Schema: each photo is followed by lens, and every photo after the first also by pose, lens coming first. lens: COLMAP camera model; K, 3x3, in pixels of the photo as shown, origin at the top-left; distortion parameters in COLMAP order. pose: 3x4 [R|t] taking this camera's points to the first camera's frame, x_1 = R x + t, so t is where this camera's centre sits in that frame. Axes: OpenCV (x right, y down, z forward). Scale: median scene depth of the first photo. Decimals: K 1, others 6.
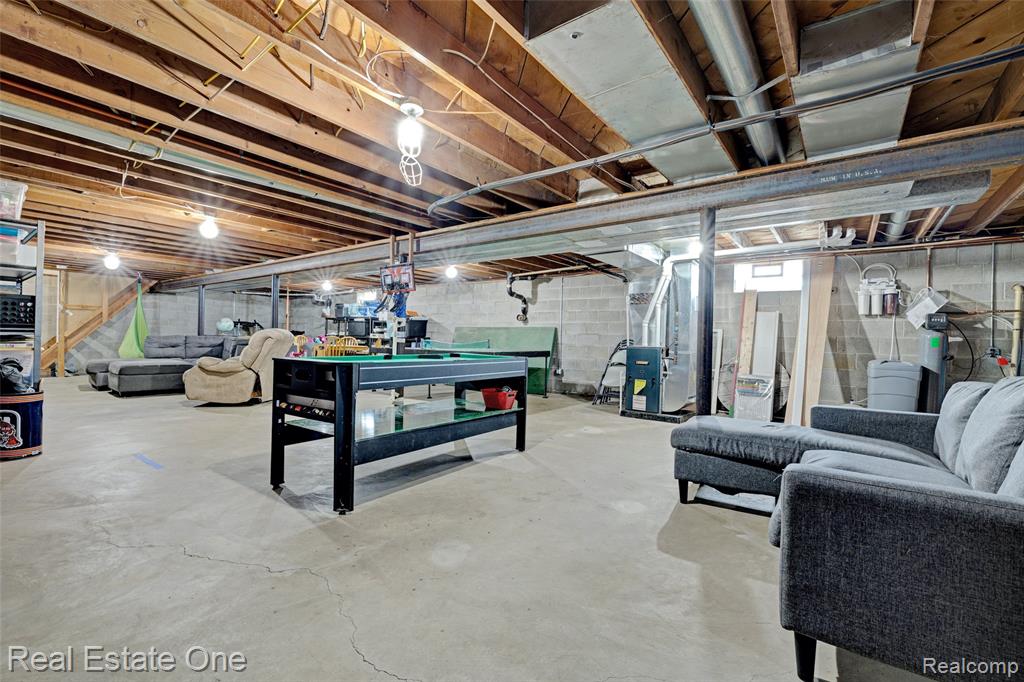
lens RADIAL K [[434.8, 0, 515.5], [0, 434.8, 343.8], [0, 0, 1]] dist [-0.010584, 0.000250]
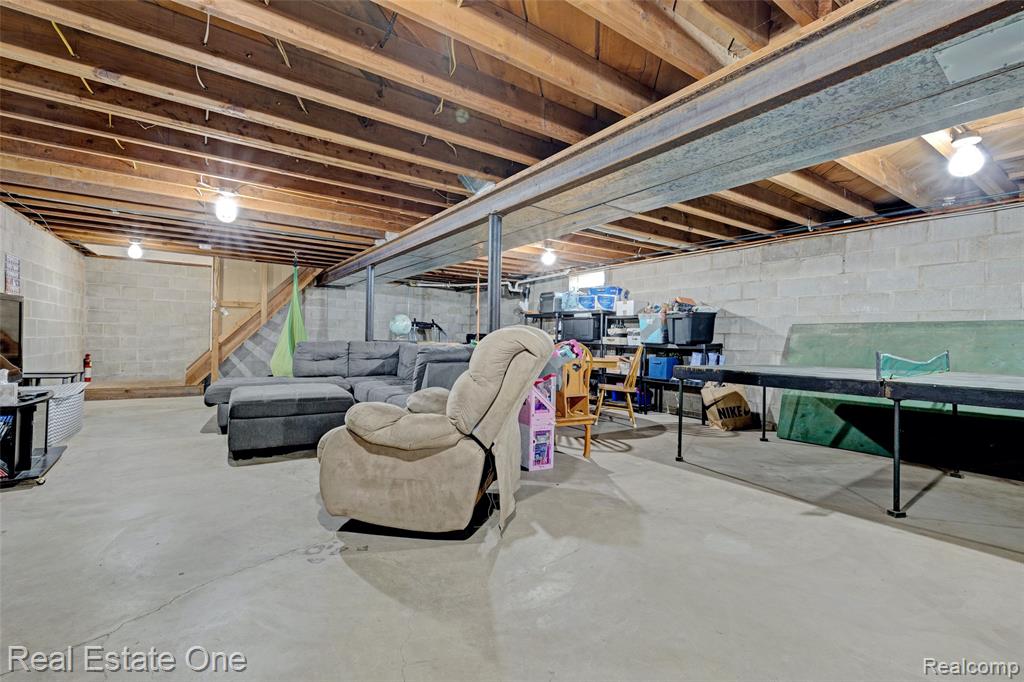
lens RADIAL K [[434.8, 0, 509.2], [0, 434.8, 338.0], [0, 0, 1]] dist [-0.010584, 0.000250]
pose [[0.945351, -0.003608, -0.326035, -0.274899], [-0.002822, 0.999811, -0.019246, -0.010378], [0.326043, 0.019115, 0.945162, 0.394206]]
